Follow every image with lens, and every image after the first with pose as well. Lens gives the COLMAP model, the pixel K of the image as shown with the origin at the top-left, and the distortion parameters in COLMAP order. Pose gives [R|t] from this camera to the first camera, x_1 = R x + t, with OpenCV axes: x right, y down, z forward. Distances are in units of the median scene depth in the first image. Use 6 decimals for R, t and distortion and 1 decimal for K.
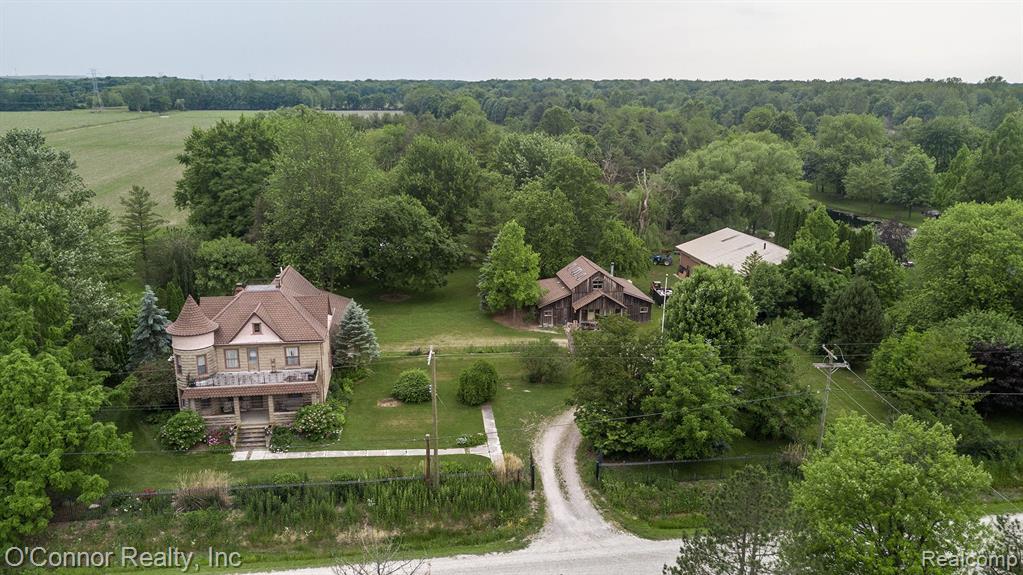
lens RADIAL K [[780.6, 0, 500.5], [0, 780.6, 293.3], [0, 0, 1]] dist [0.008054, -0.002979]
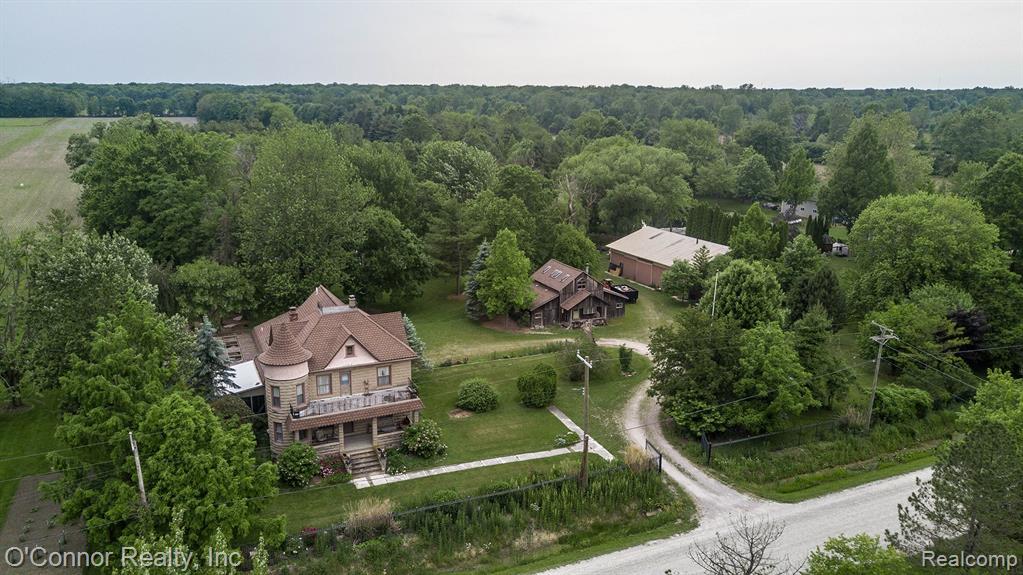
lens RADIAL K [[780.6, 0, 500.5], [0, 780.6, 293.3], [0, 0, 1]] dist [0.008054, -0.002979]
pose [[0.960196, -0.068763, 0.270732, -0.379722], [0.070177, 0.997525, 0.004466, -0.017355], [-0.270369, 0.014711, 0.962644, 0.014215]]
